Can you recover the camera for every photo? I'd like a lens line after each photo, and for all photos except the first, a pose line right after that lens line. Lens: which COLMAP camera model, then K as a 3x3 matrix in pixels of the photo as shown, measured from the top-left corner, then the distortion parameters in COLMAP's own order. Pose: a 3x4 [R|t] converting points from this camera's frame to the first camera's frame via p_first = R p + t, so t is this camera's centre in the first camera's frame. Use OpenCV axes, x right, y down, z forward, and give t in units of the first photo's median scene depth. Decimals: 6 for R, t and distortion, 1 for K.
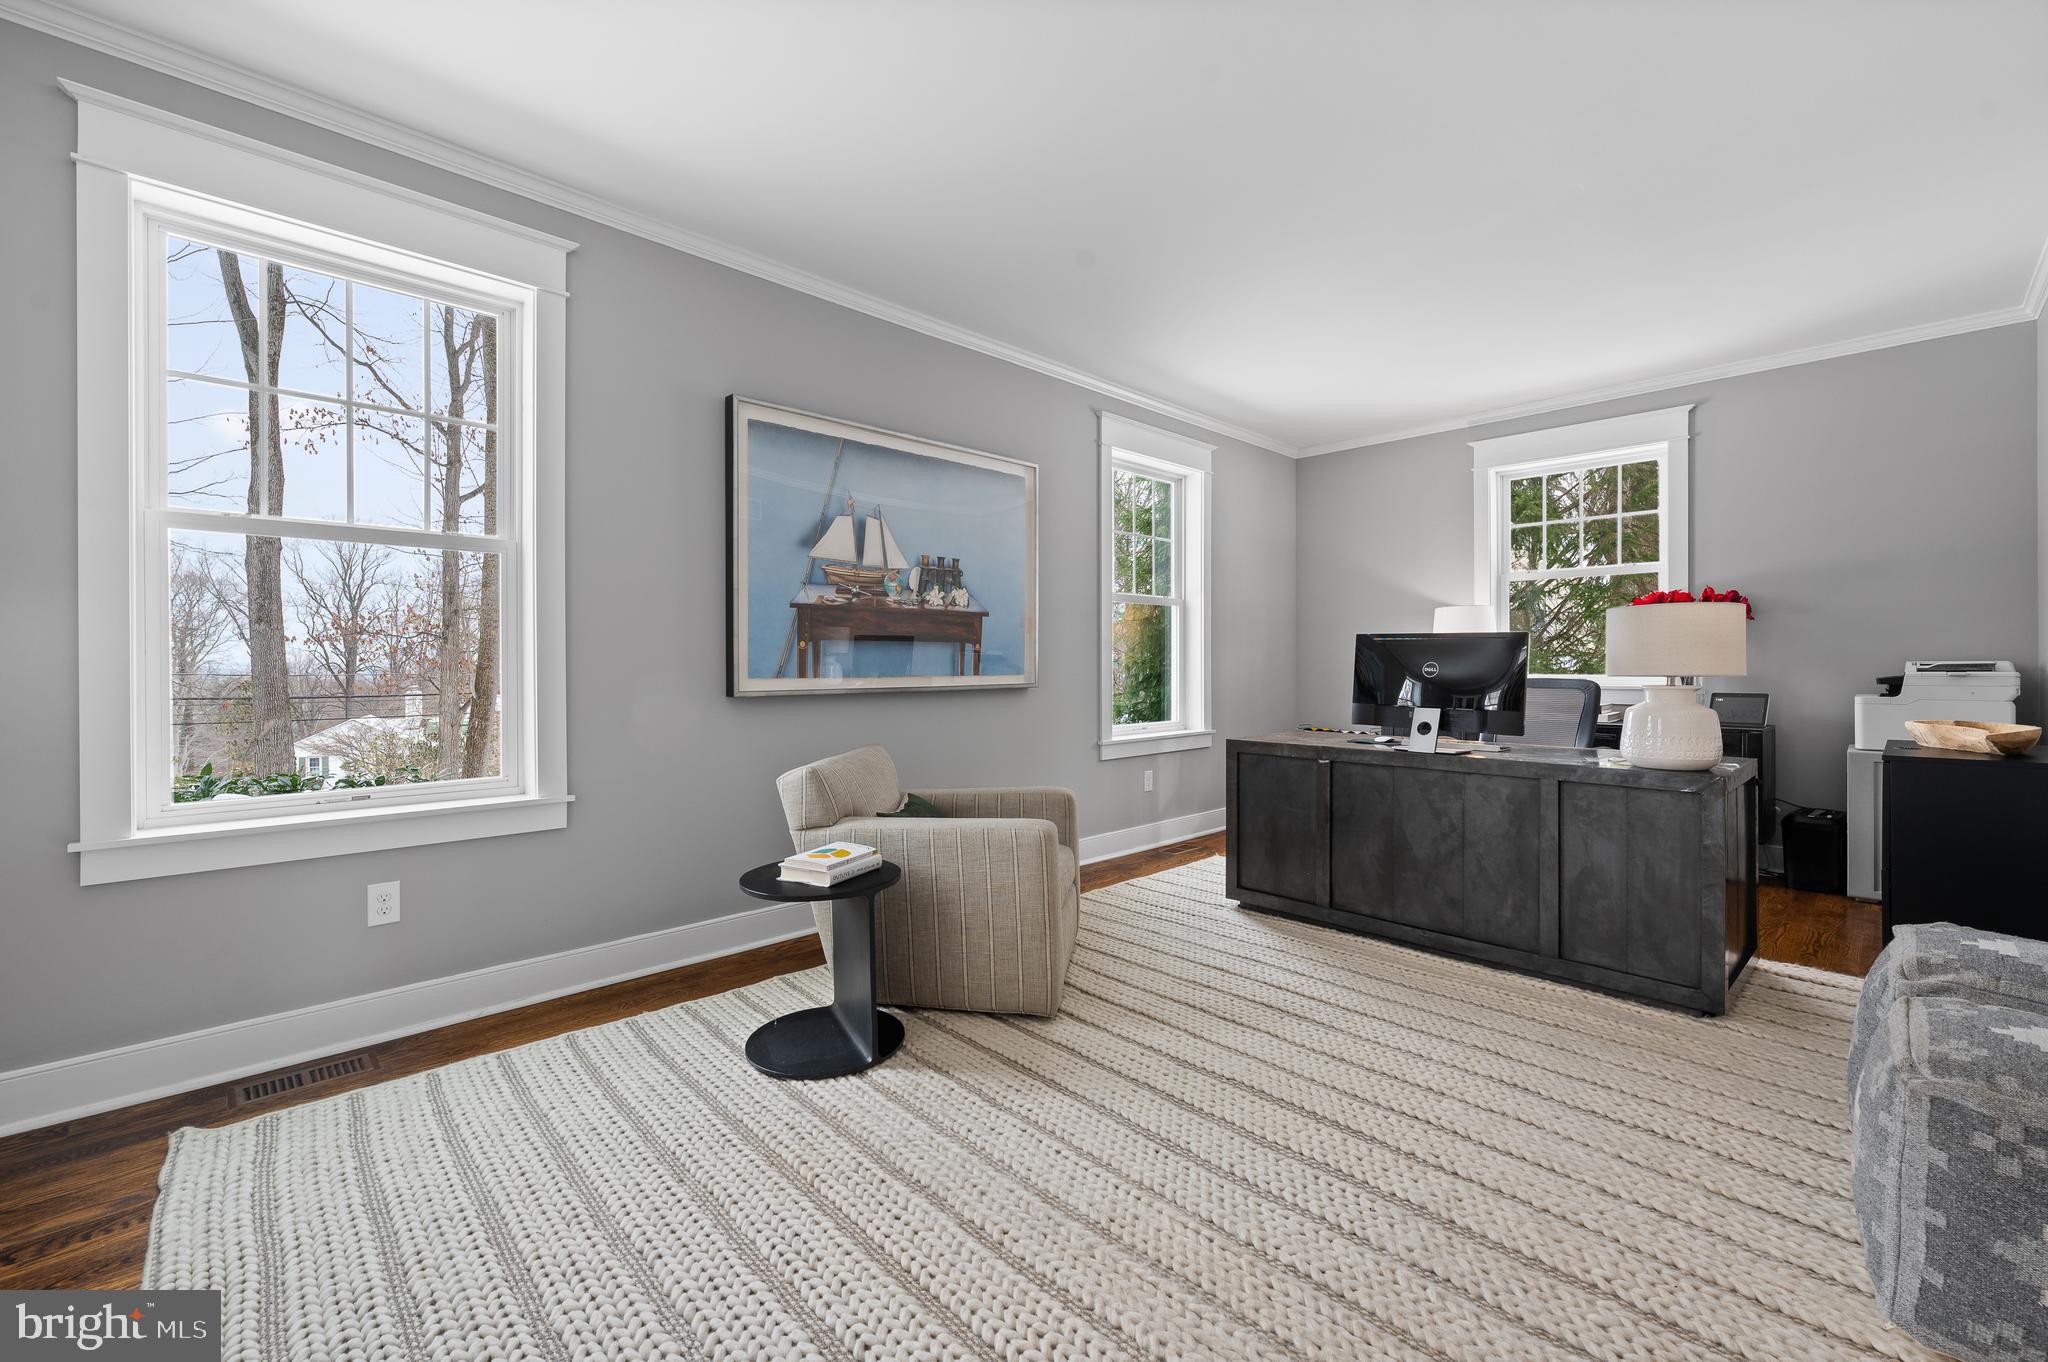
lens RADIAL K [[851.3, 0, 1025.4], [0, 851.3, 669.4], [0, 0, 1]] dist [-0.001354, -0.000295]
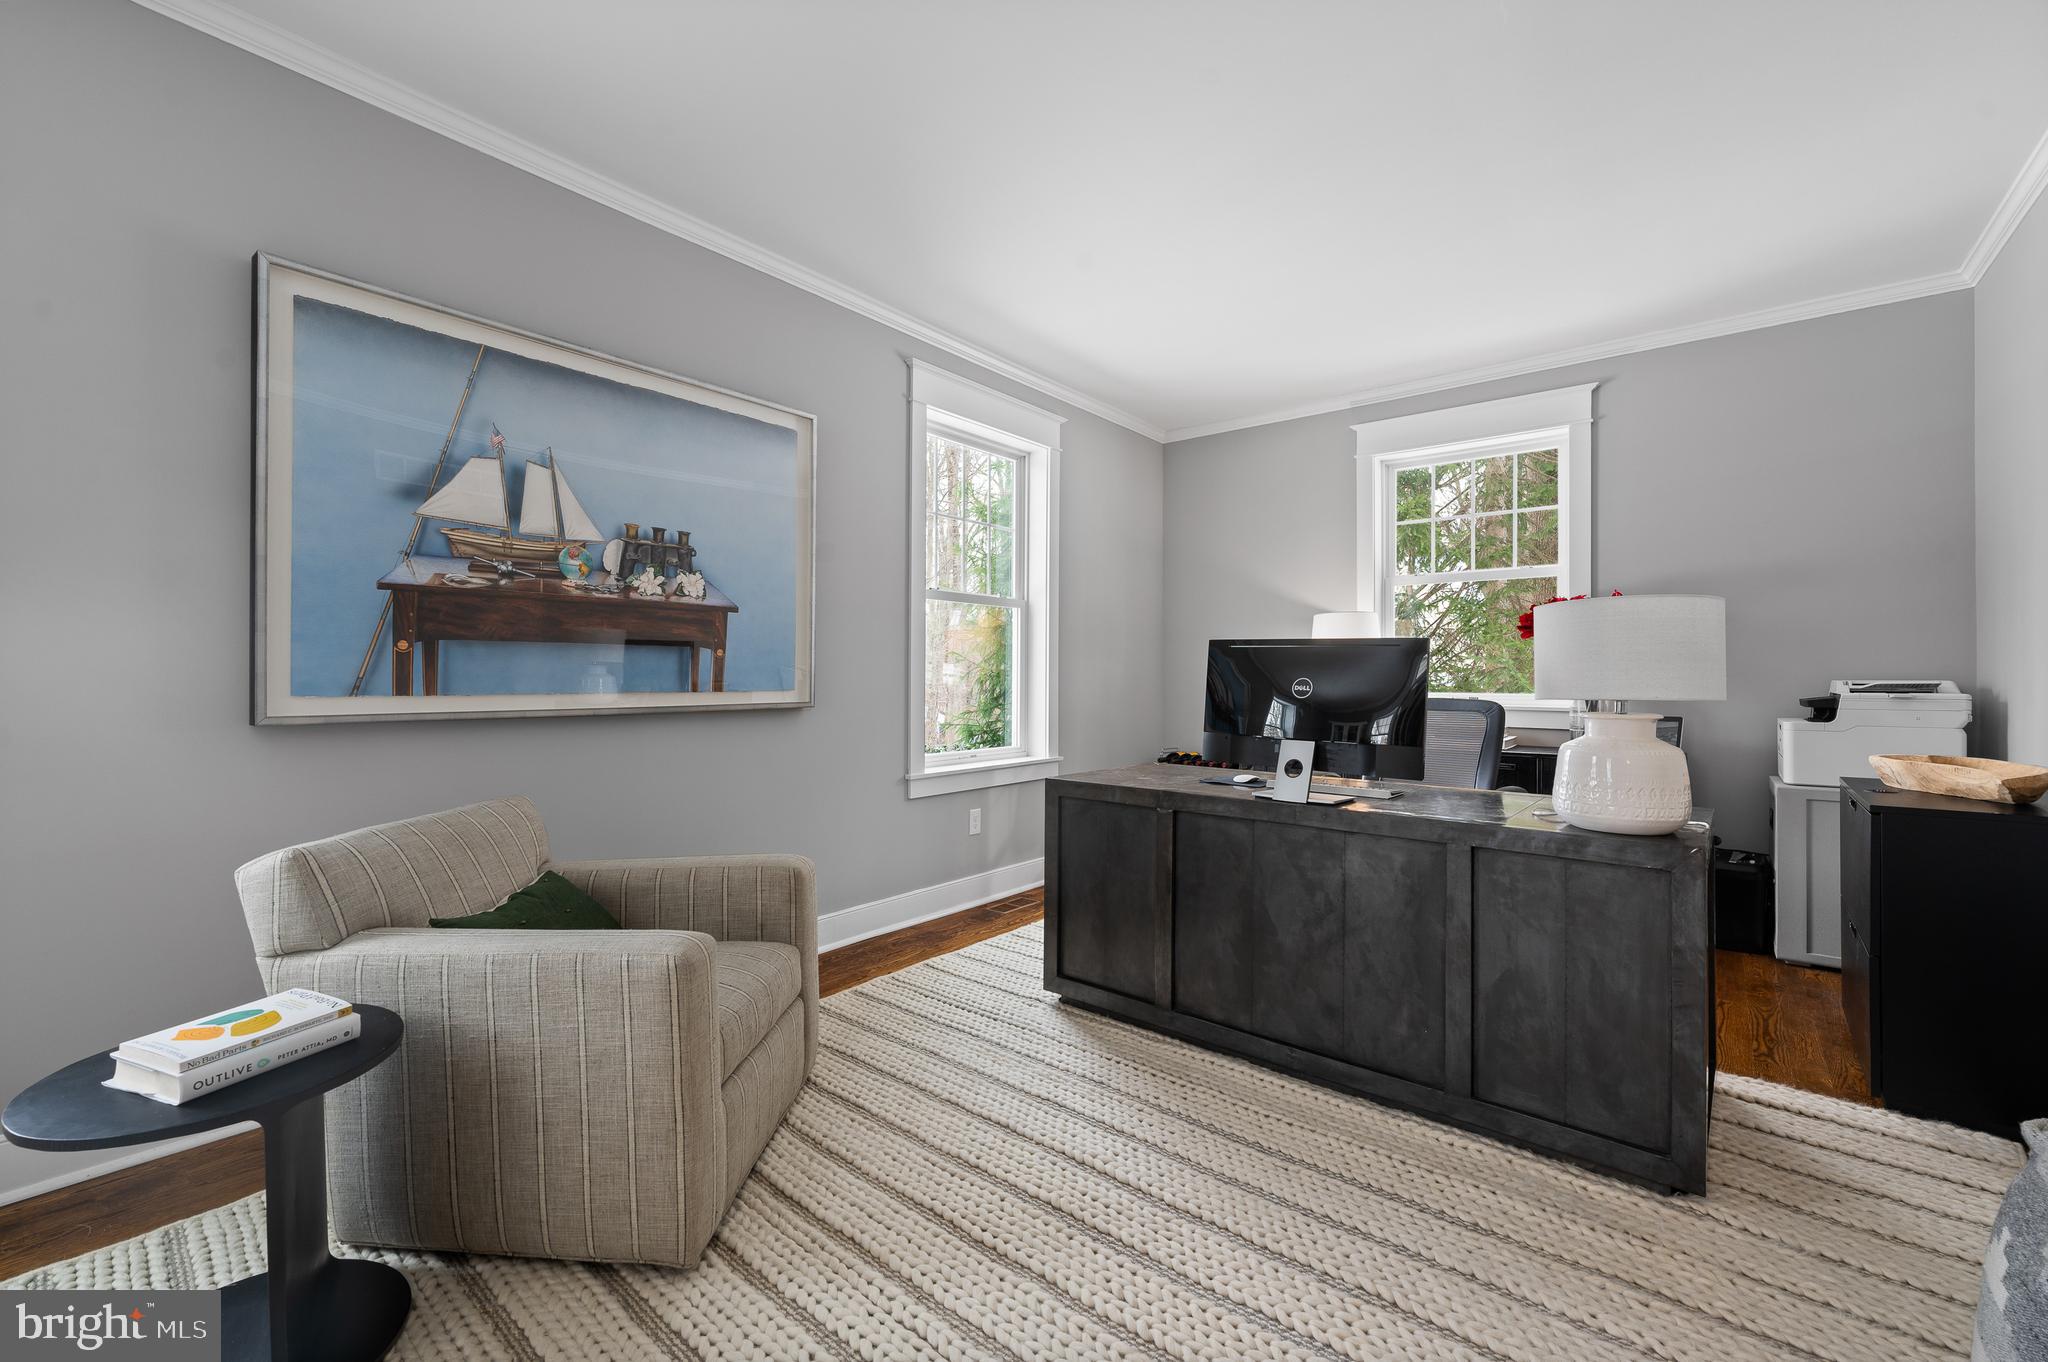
lens RADIAL K [[851.3, 0, 1023.4], [0, 851.3, 677.6], [0, 0, 1]] dist [-0.001354, -0.000295]
pose [[0.993452, 0.006428, 0.114071, 0.144887], [-0.005856, 0.999969, -0.005348, -0.003484], [-0.114101, 0.004644, 0.993458, 0.281545]]
